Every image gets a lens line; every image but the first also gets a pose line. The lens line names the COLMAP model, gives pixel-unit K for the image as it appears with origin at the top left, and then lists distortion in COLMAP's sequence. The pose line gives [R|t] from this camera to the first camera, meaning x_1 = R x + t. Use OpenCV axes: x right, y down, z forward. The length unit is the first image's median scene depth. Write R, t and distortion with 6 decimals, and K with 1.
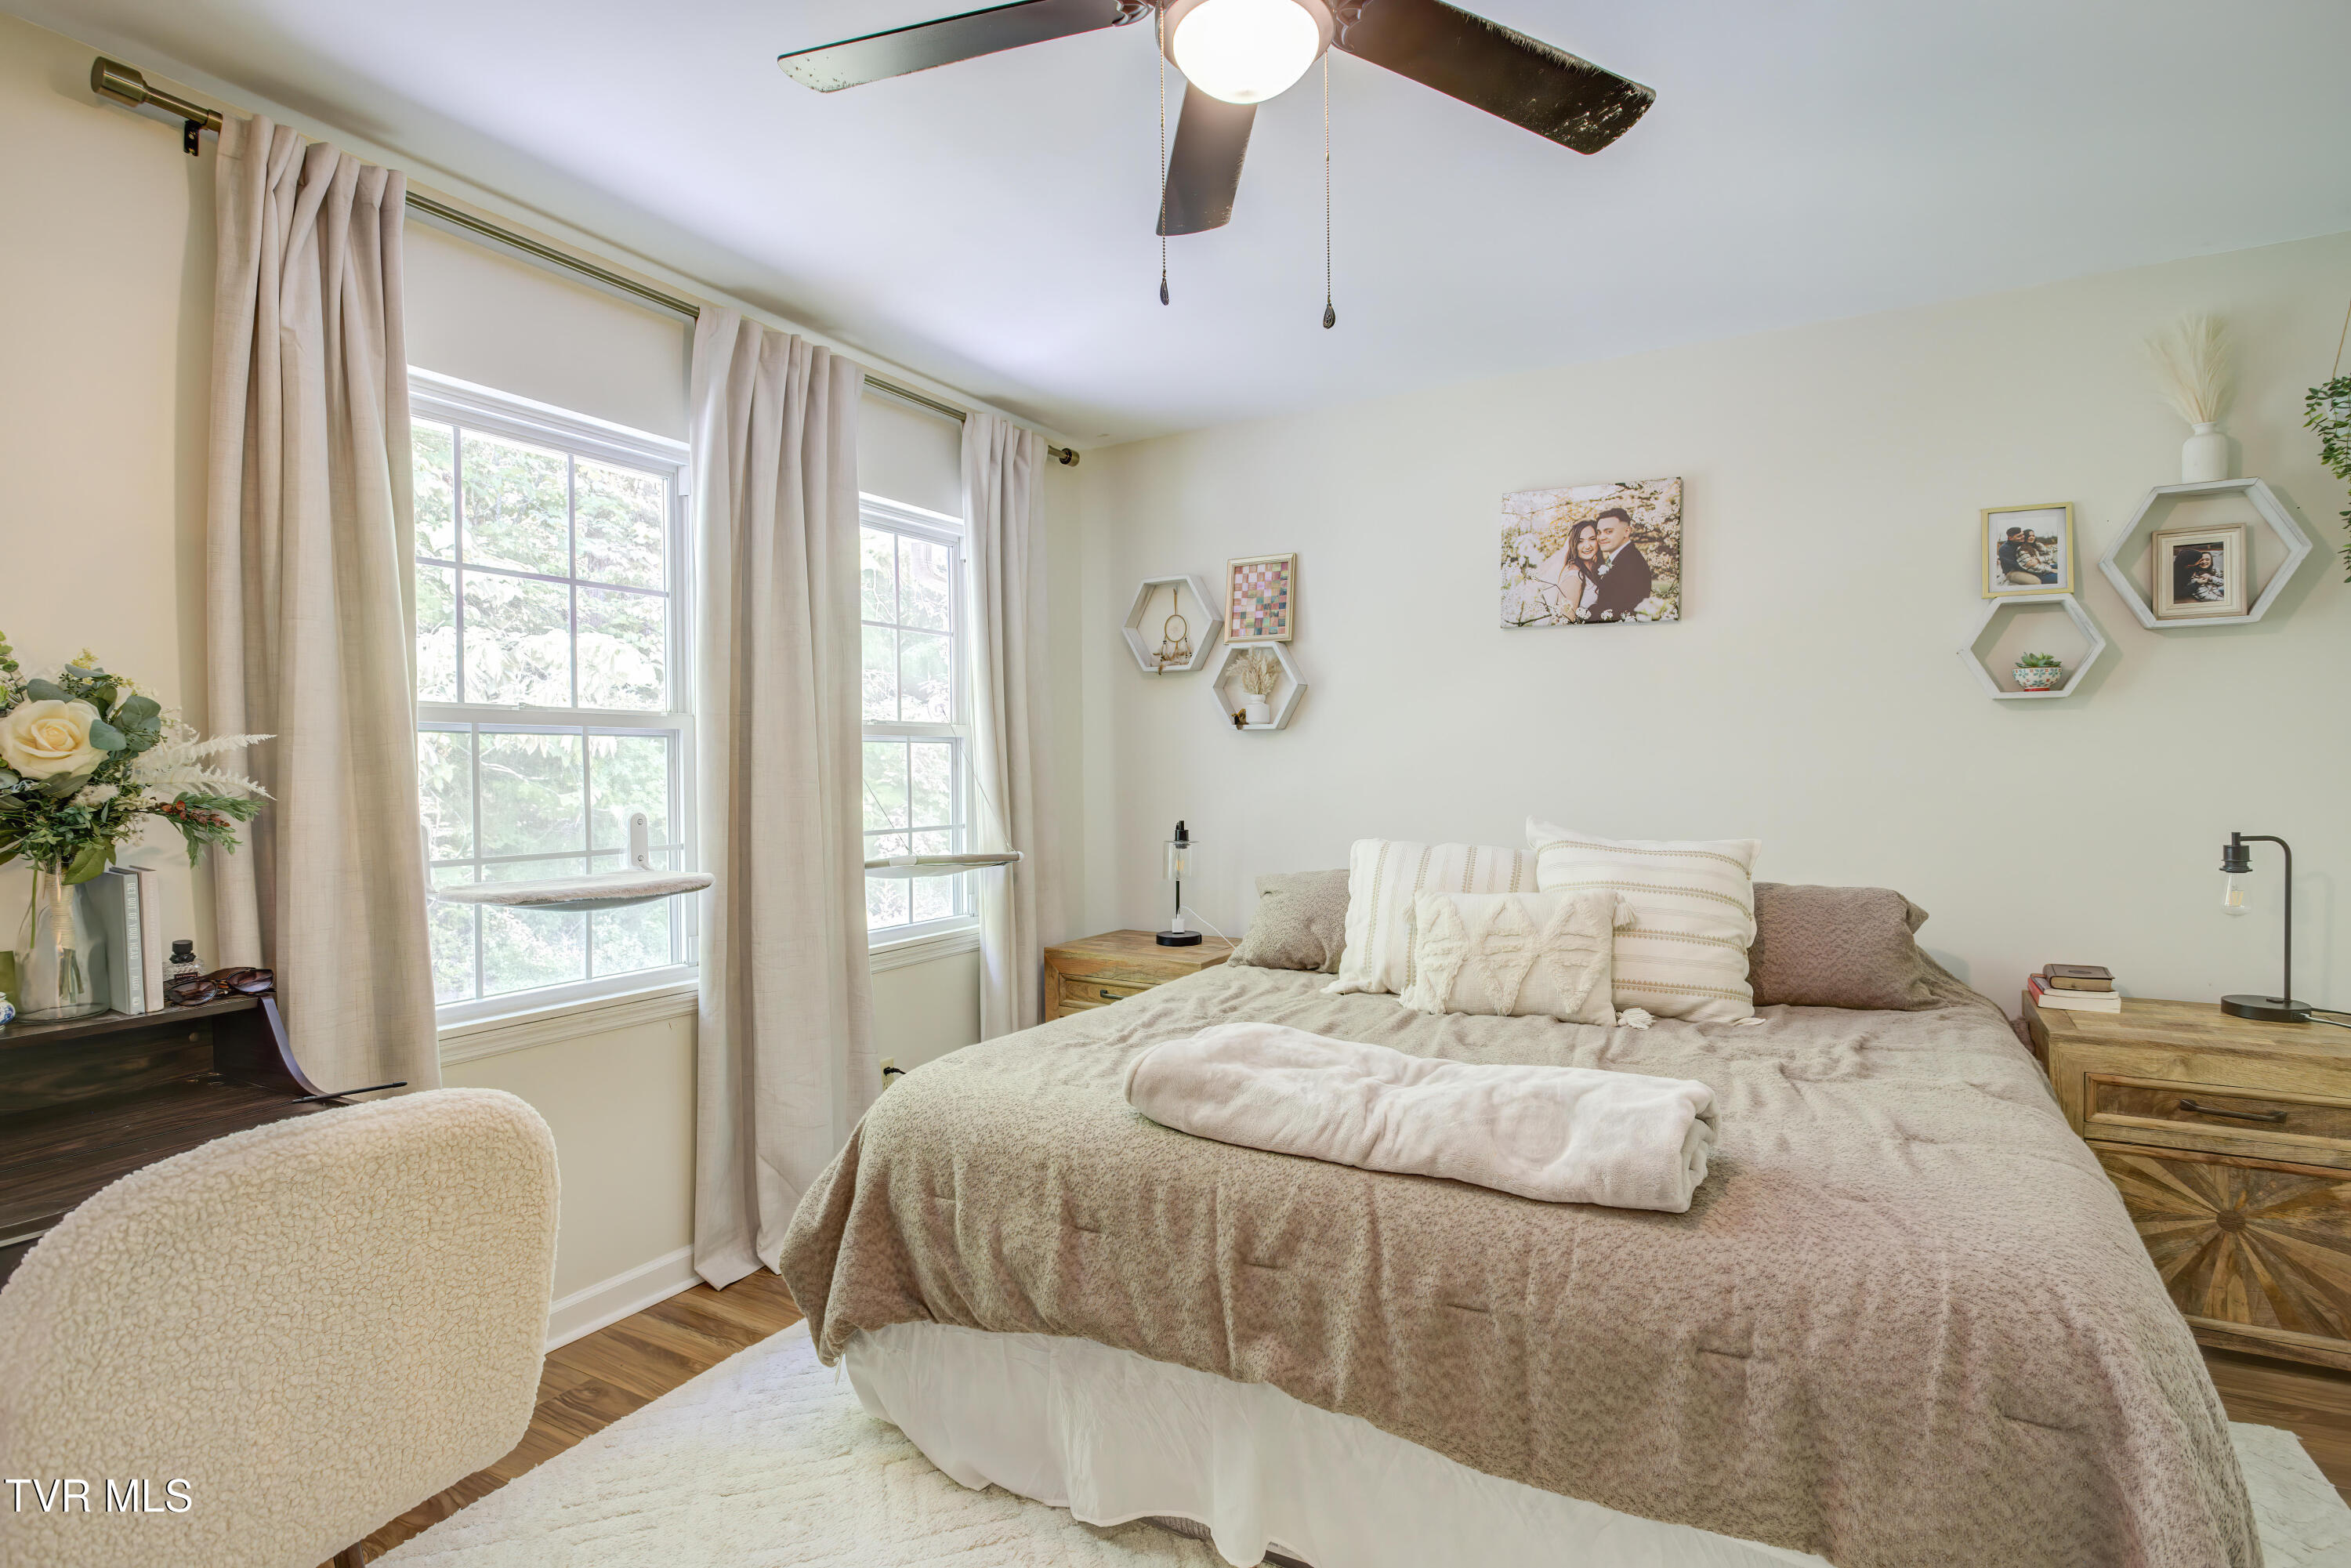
lens RADIAL K [[1158.9, 0, 1175.5], [0, 1158.9, 784.0], [0, 0, 1]] dist [-0.021926, 0.005856]
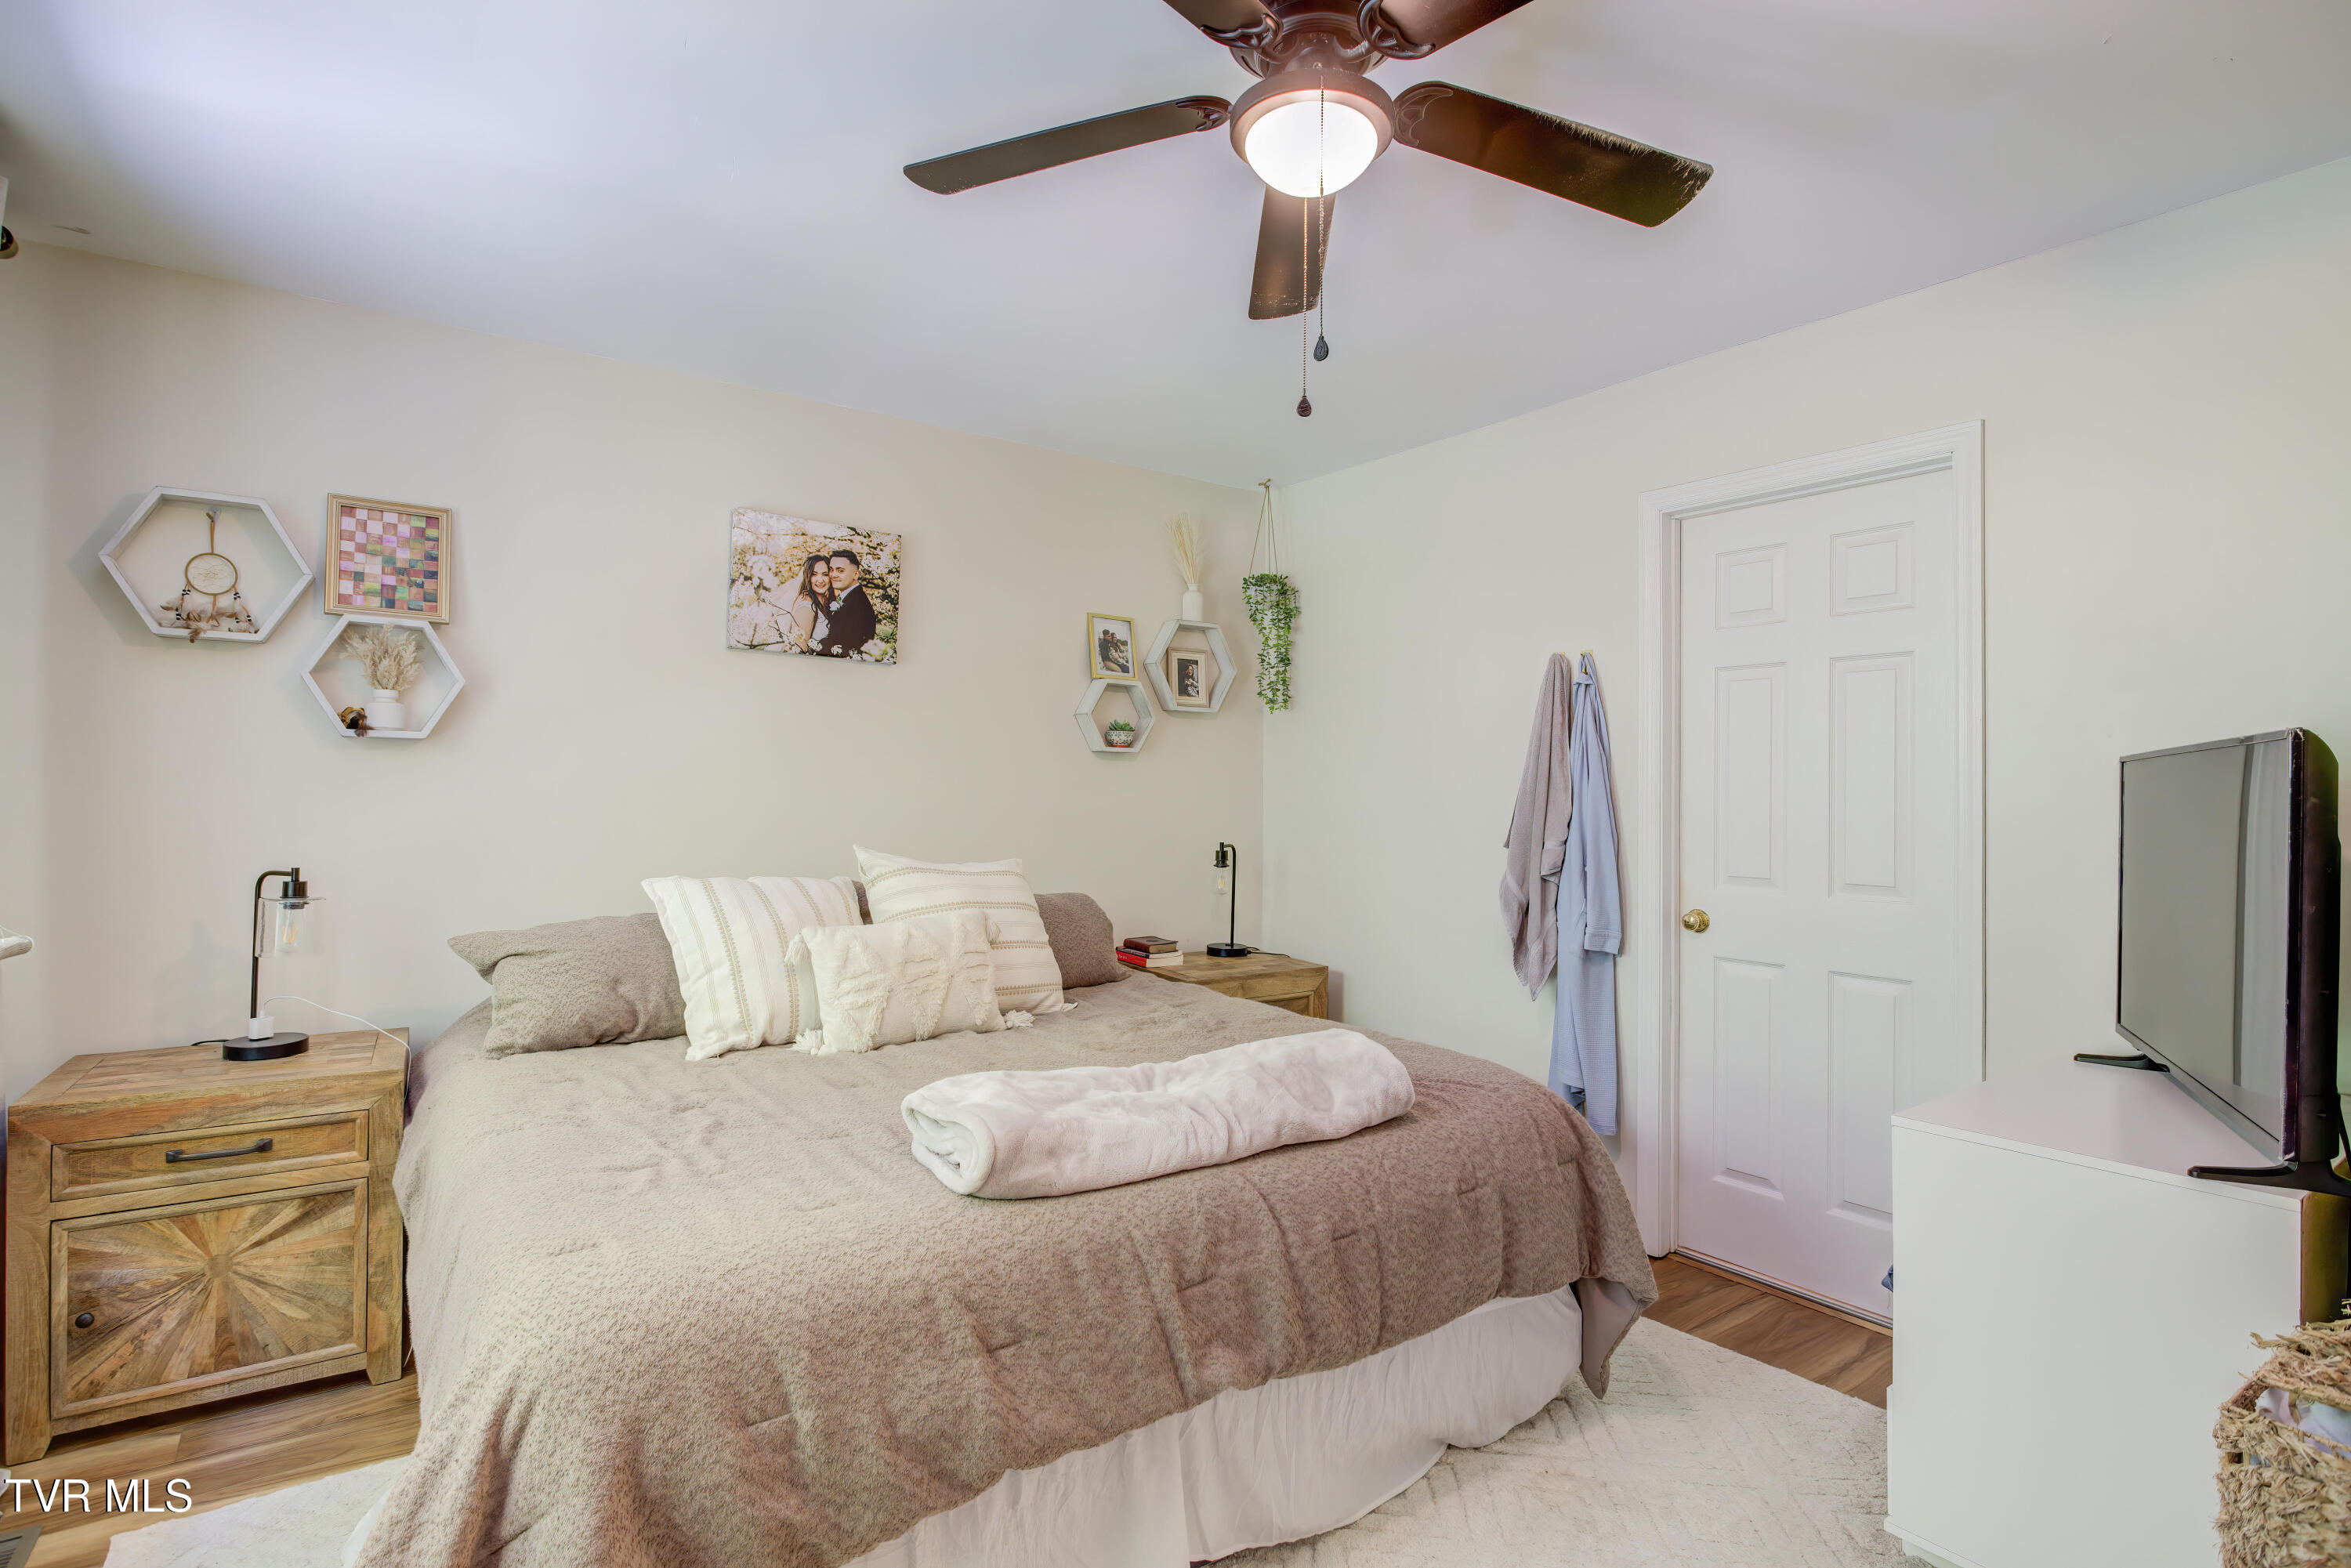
lens RADIAL K [[1142.0, 0, 1181.0], [0, 1142.0, 782.3], [0, 0, 1]] dist [-0.021665, 0.005152]
pose [[0.410252, 0.023562, 0.911668, -0.497549], [0.000063, 0.999665, -0.025864, -0.000937], [-0.911972, 0.010668, 0.410113, 0.343811]]
